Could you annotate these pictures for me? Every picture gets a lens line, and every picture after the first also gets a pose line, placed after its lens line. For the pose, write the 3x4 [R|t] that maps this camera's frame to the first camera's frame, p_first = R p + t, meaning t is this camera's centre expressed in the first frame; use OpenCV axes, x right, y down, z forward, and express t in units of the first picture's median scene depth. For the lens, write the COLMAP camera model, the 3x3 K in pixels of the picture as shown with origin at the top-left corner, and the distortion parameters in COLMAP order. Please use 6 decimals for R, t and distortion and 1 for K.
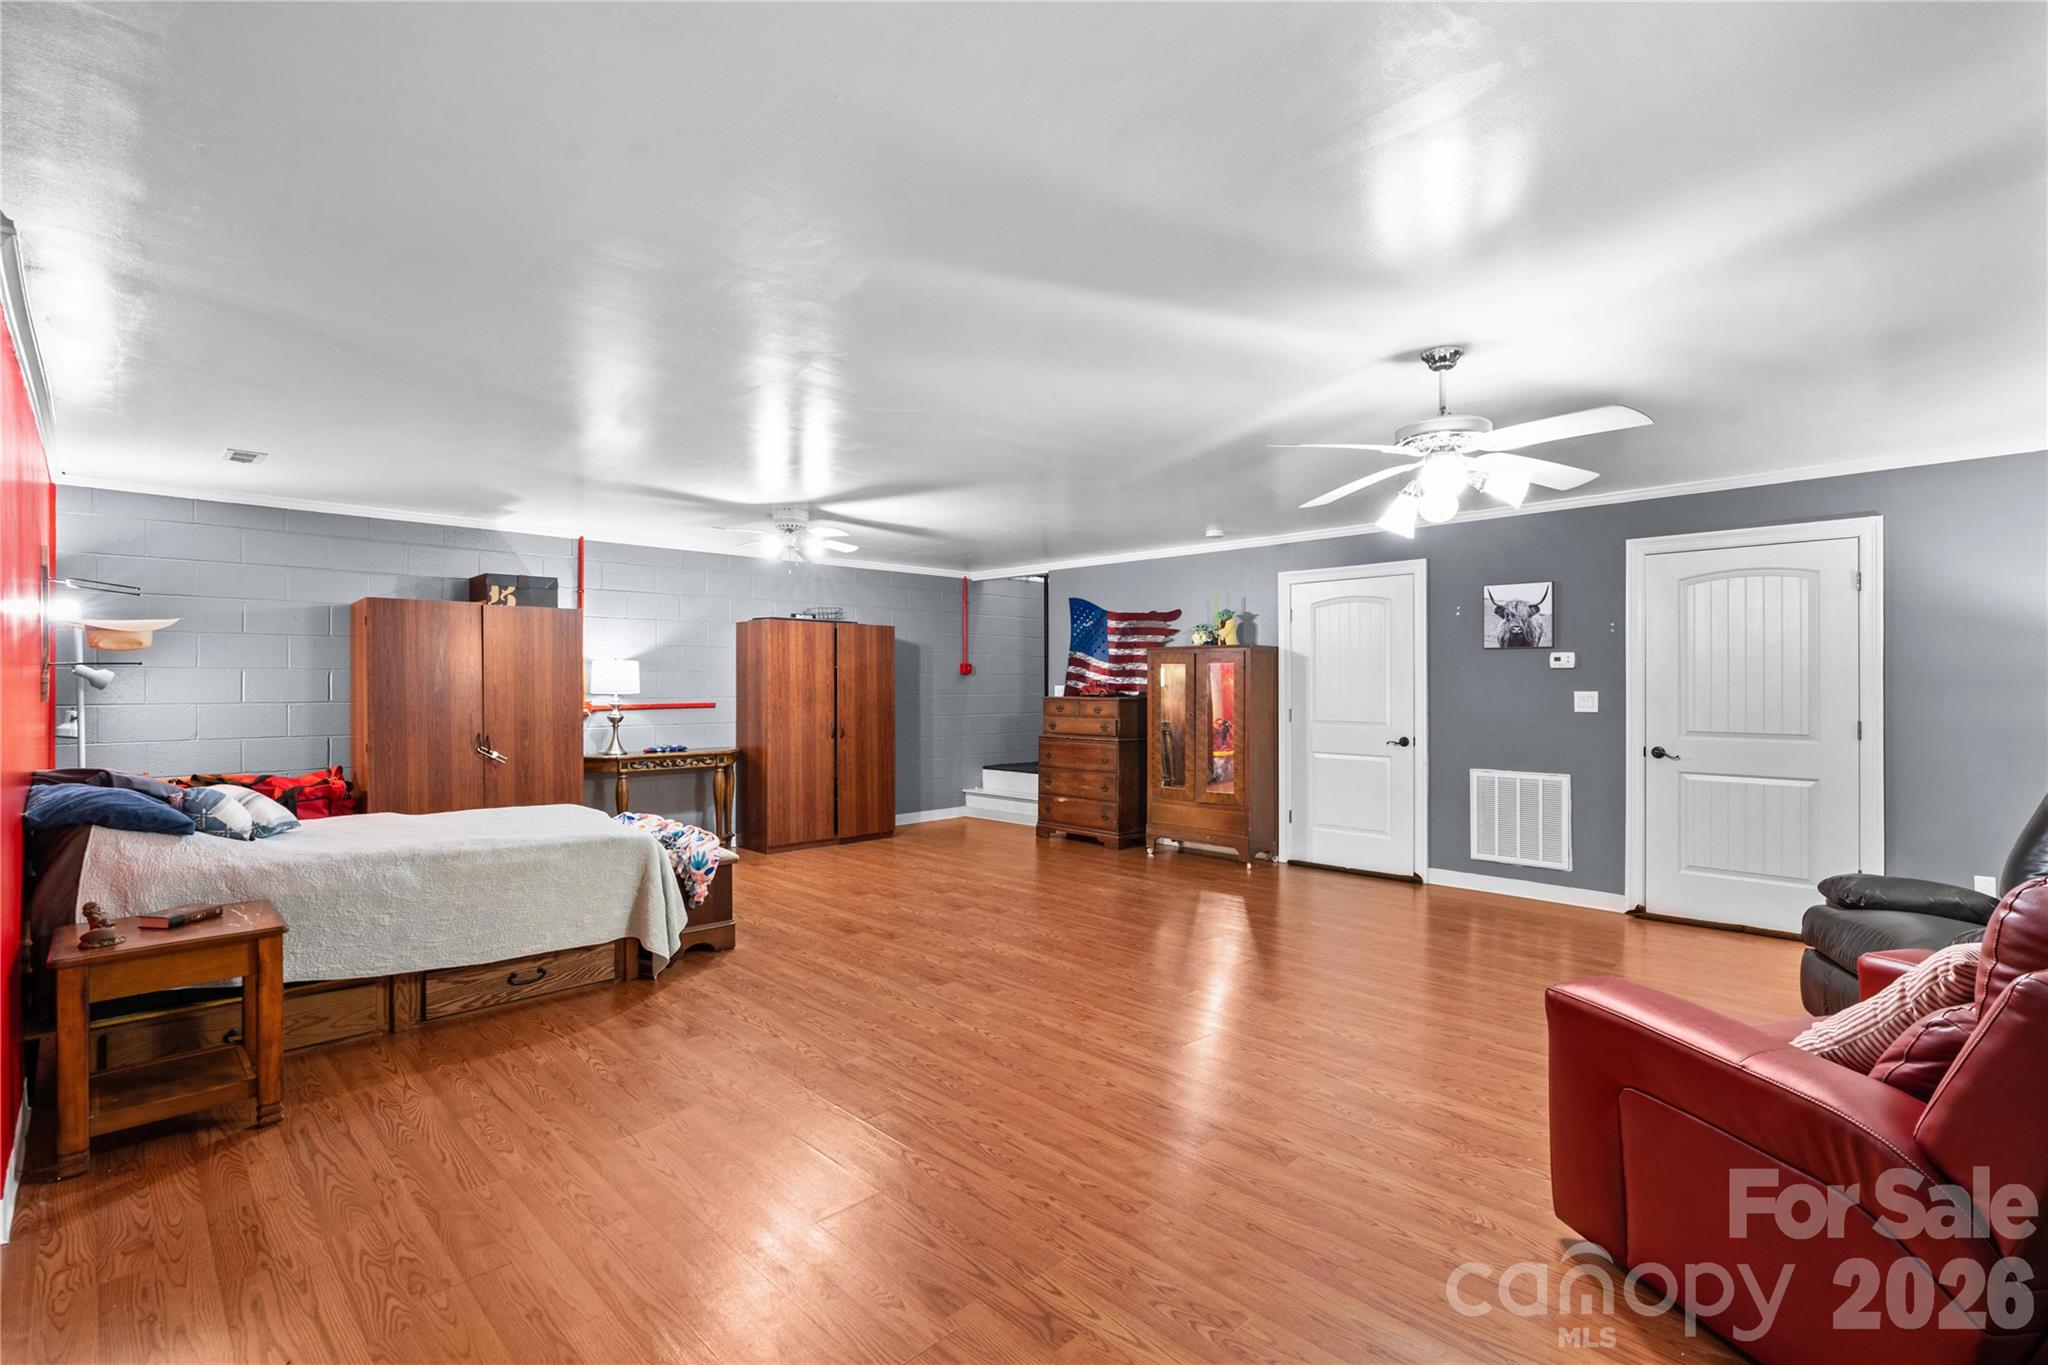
lens RADIAL K [[939.9, 0, 1019.8], [0, 939.9, 682.0], [0, 0, 1]] dist [-0.001263, 0.000376]
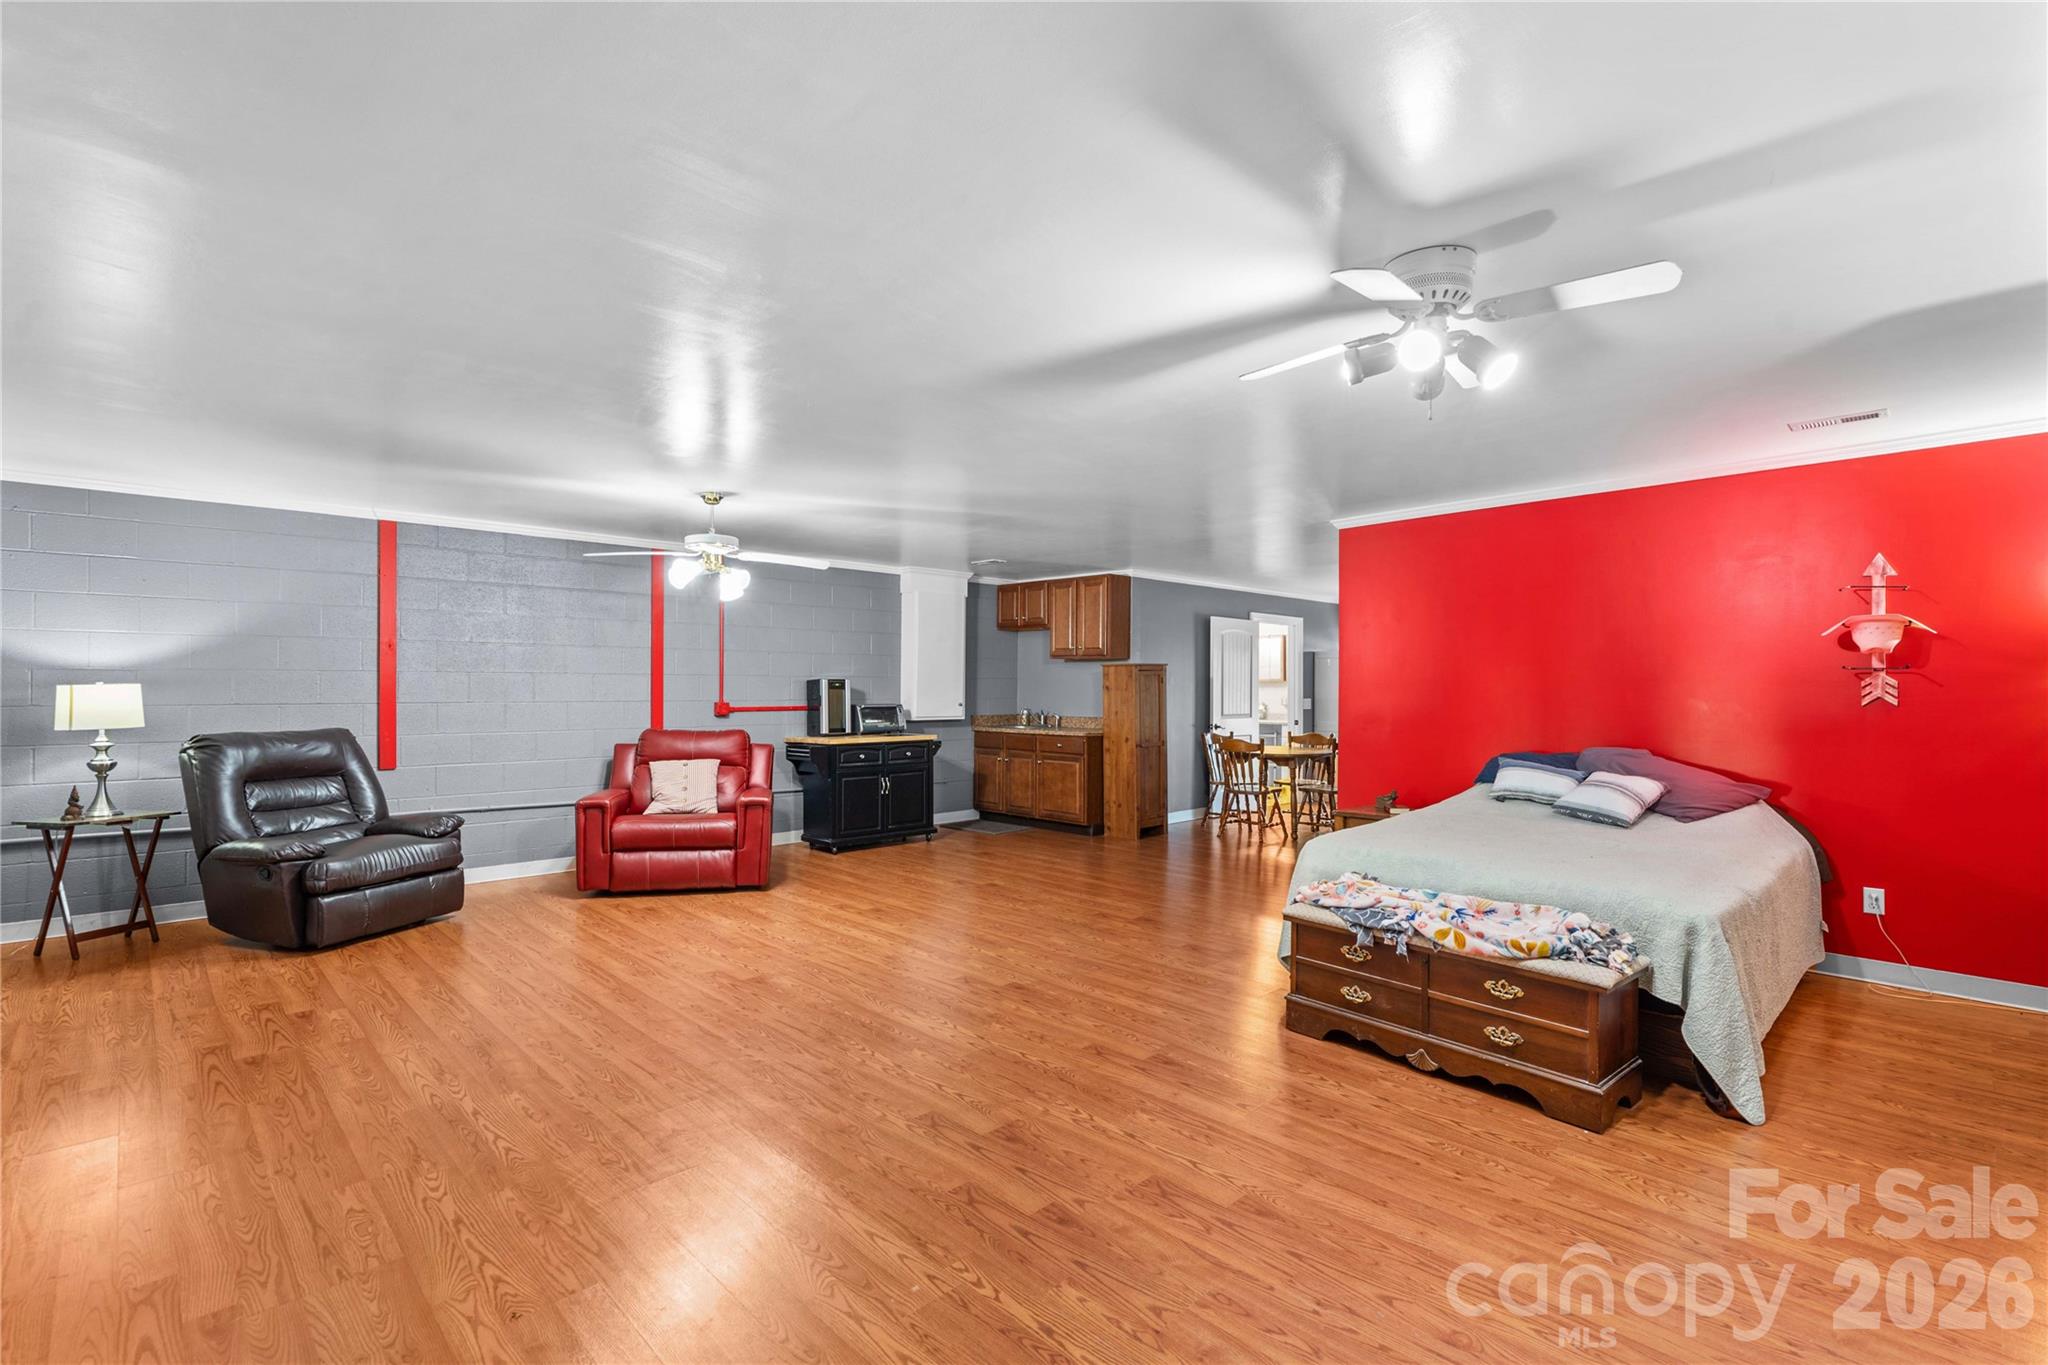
lens RADIAL K [[939.9, 0, 1013.1], [0, 939.9, 679.9], [0, 0, 1]] dist [-0.001263, 0.000376]
pose [[-0.999807, -0.000742, 0.019655, -0.097389], [-0.000702, 0.999998, 0.002055, -0.009886], [-0.019657, 0.002041, -0.999805, 1.896845]]
